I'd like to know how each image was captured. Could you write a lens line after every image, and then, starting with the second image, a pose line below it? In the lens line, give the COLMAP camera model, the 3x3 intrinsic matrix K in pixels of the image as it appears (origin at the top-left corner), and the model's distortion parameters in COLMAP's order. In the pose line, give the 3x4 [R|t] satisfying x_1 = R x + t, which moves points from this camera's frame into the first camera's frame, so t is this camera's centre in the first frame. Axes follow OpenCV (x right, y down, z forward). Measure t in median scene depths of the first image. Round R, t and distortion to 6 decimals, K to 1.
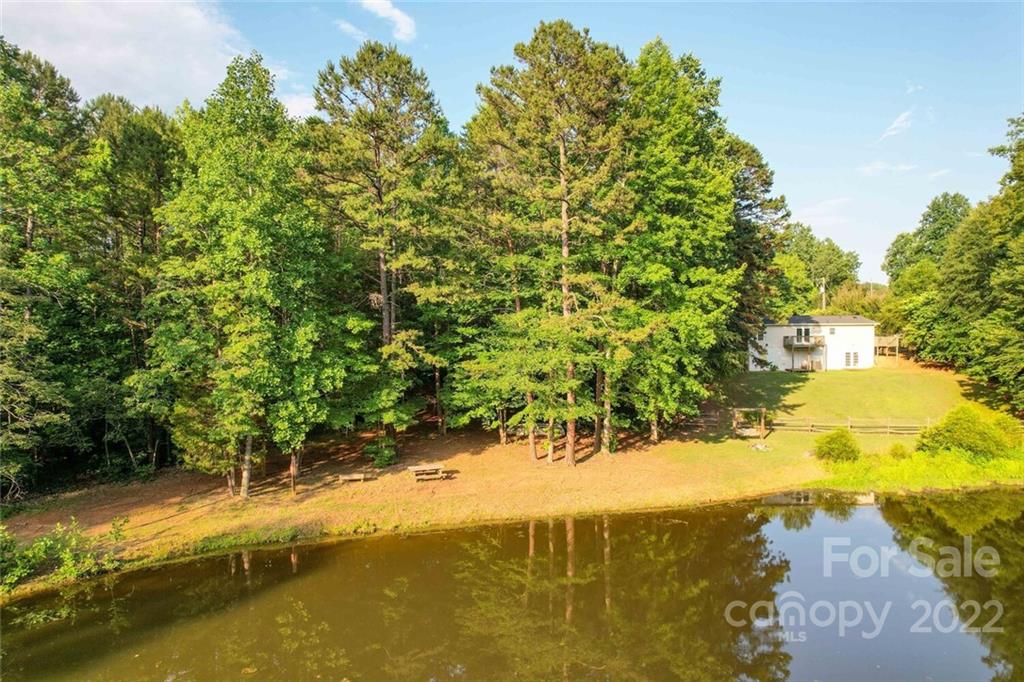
lens RADIAL K [[655.8, 0, 506.1], [0, 655.8, 346.4], [0, 0, 1]] dist [-0.082208, 0.072452]
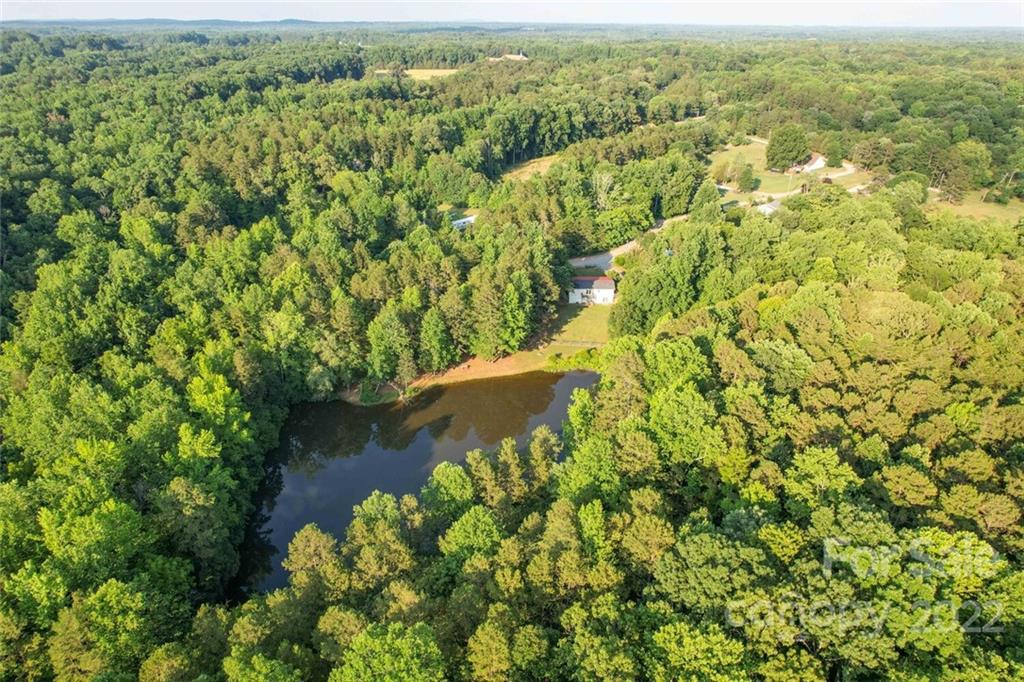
lens RADIAL K [[655.8, 0, 506.1], [0, 655.8, 346.4], [0, 0, 1]] dist [-0.082208, 0.072452]
pose [[0.999556, 0.020976, -0.021184, 0.280240], [-0.009172, 0.892497, 0.450960, -2.018356], [0.028366, -0.450565, 0.892293, -3.142166]]
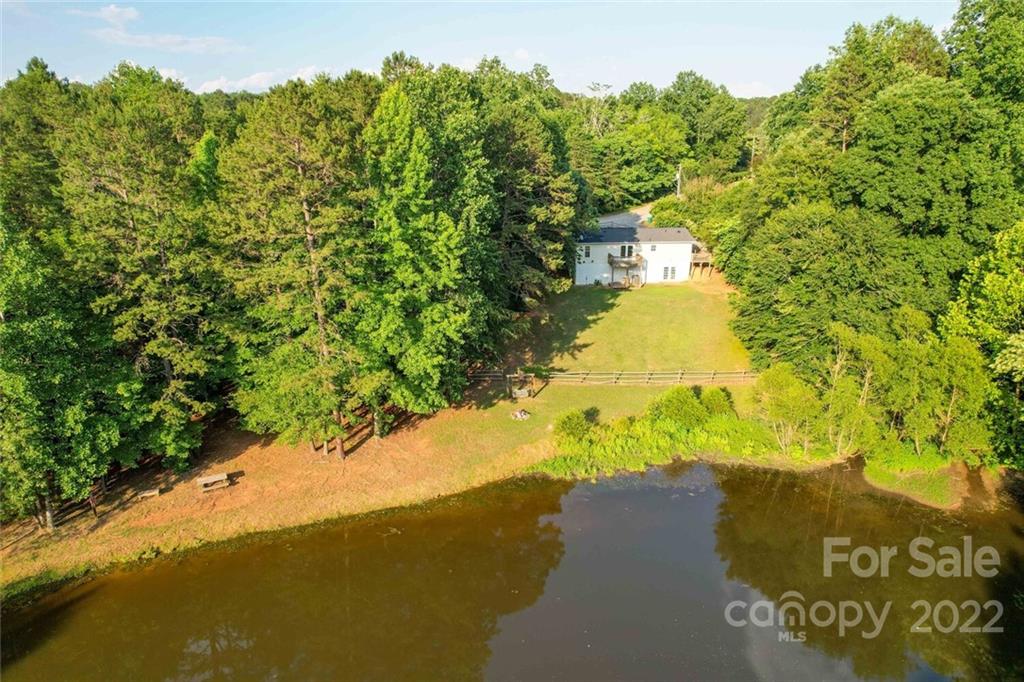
lens RADIAL K [[655.8, 0, 506.1], [0, 655.8, 346.4], [0, 0, 1]] dist [-0.082208, 0.072452]
pose [[0.995771, -0.025749, 0.088187, 0.281672], [-0.002859, 0.950770, 0.309885, -0.367982], [-0.091825, -0.308826, 0.946675, -0.121620]]
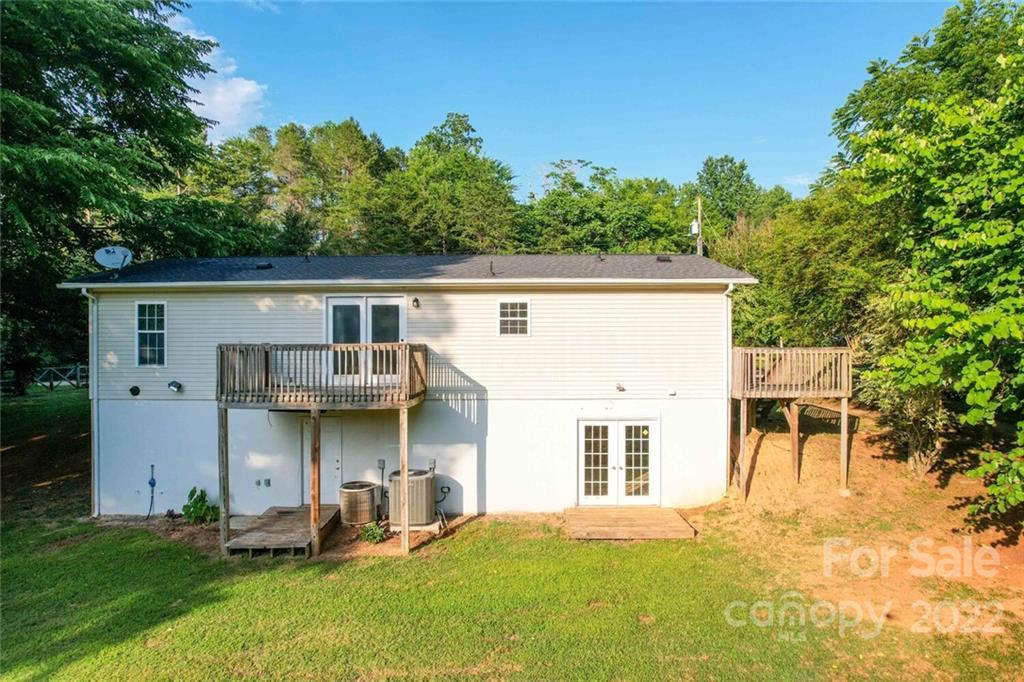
lens RADIAL K [[655.8, 0, 506.1], [0, 655.8, 346.4], [0, 0, 1]] dist [-0.082208, 0.072452]
pose [[0.999974, 0.004251, 0.005828, 0.897517], [-0.004238, 0.999989, -0.002188, -0.026611], [-0.005837, 0.002163, 0.999981, 1.431935]]
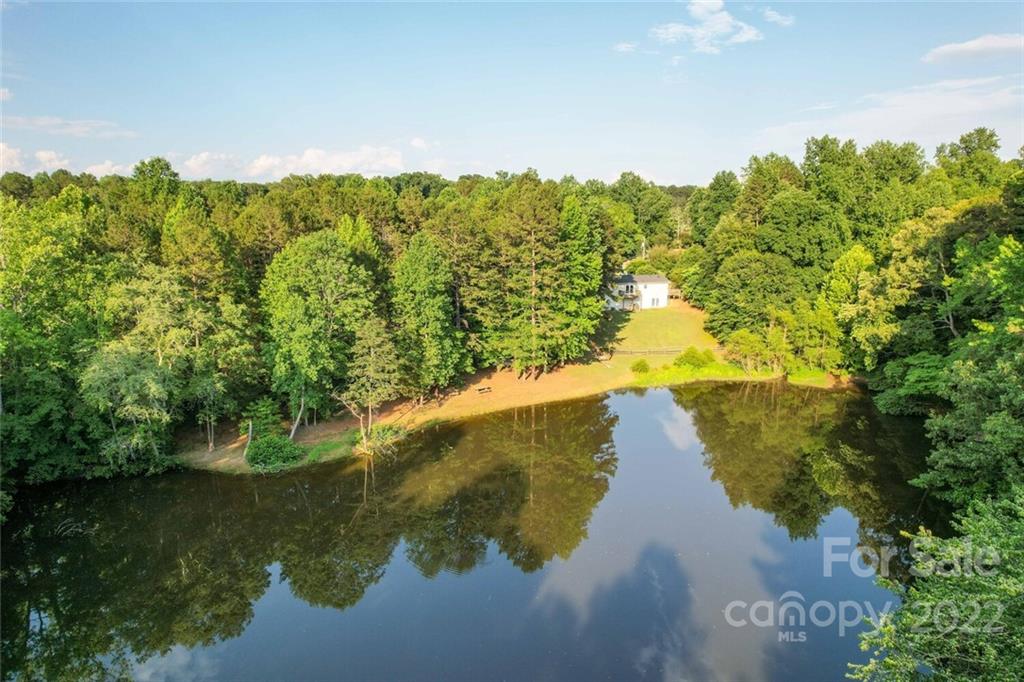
lens RADIAL K [[655.8, 0, 506.1], [0, 655.8, 346.4], [0, 0, 1]] dist [-0.082208, 0.072452]
pose [[0.970960, -0.044328, 0.235099, -0.499665], [-0.001769, 0.981327, 0.192338, -0.362692], [-0.239235, -0.187169, 0.952751, -1.100456]]
